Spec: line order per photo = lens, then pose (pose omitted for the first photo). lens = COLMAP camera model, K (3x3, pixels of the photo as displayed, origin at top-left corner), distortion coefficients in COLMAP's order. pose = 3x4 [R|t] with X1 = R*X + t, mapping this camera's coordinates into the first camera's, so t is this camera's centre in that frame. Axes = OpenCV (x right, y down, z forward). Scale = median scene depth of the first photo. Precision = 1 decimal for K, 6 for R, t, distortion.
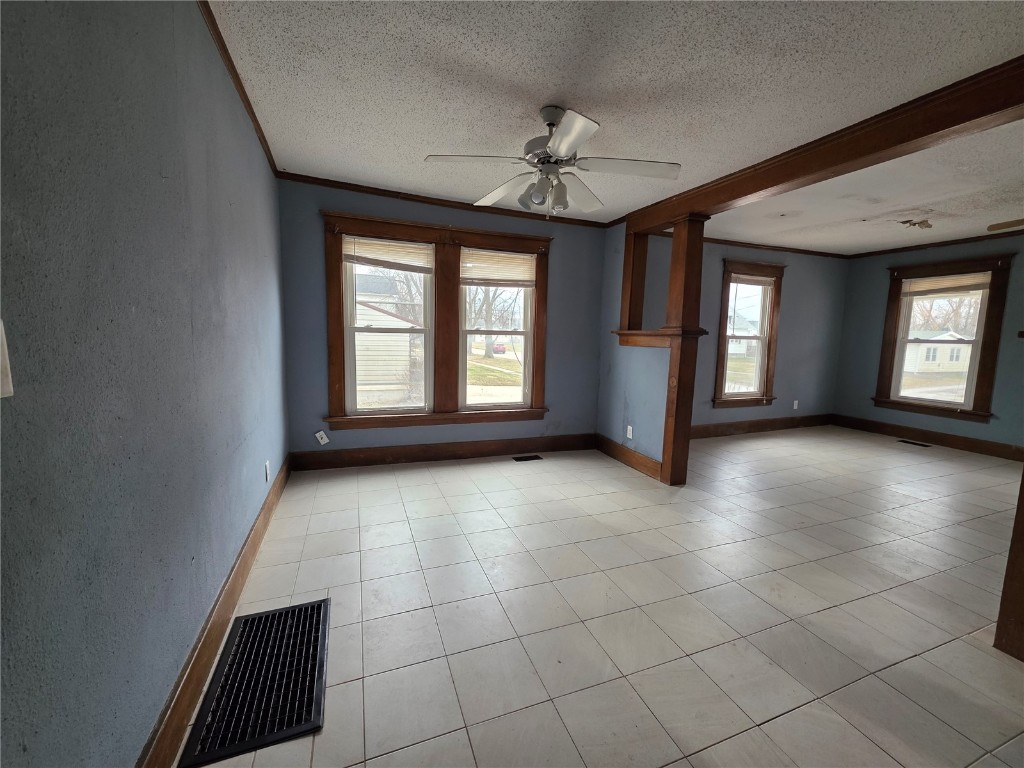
lens RADIAL K [[408.3, 0, 508.3], [0, 408.3, 383.2], [0, 0, 1]] dist [0.001350, 0.000370]
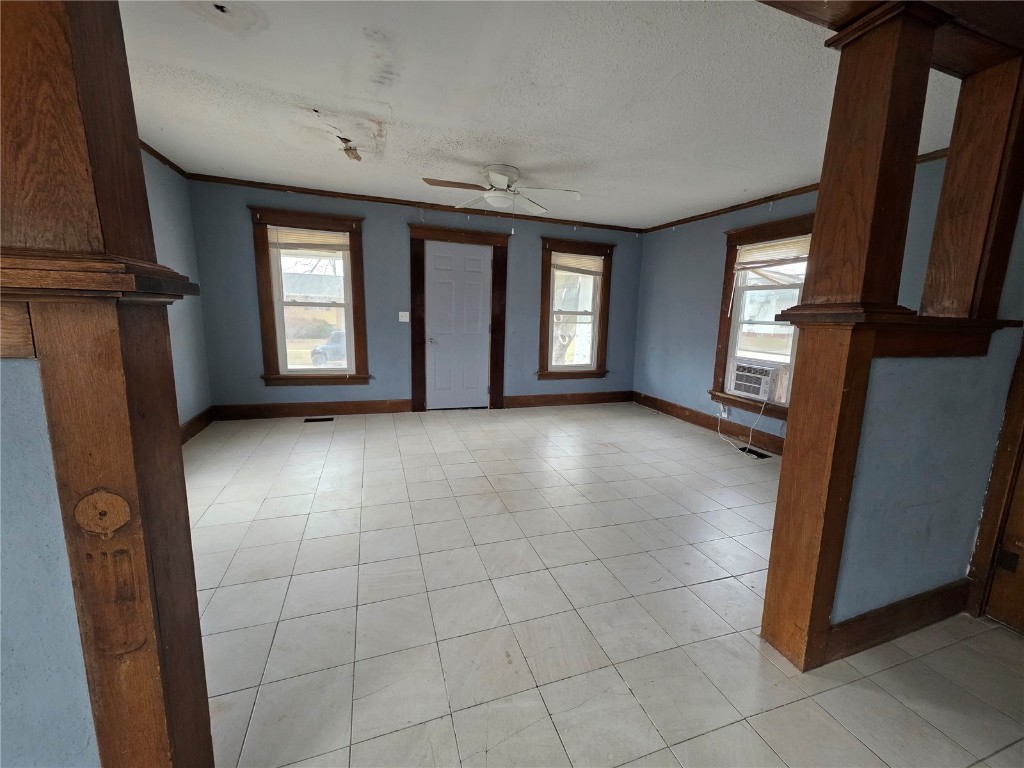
lens RADIAL K [[408.3, 0, 516.1], [0, 408.3, 385.4], [0, 0, 1]] dist [0.001350, 0.000370]
pose [[0.032332, -0.196770, 0.979916, 0.174159], [0.085220, 0.977401, 0.193453, -0.077312], [-0.995837, 0.077254, 0.048370, 0.636653]]
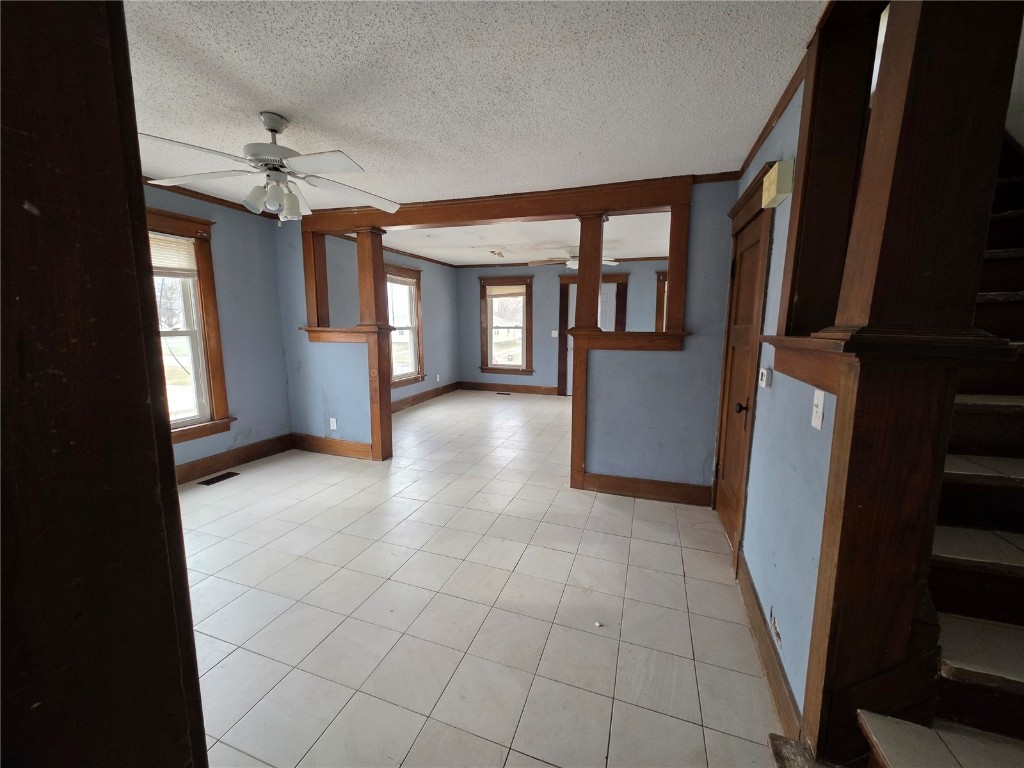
lens RADIAL K [[408.3, 0, 513.1], [0, 408.3, 384.0], [0, 0, 1]] dist [0.001350, 0.000370]
pose [[0.639817, -0.132242, 0.757064, -0.184356], [0.100133, 0.991032, 0.088486, -0.028173], [-0.761976, 0.019192, 0.647320, -0.036714]]
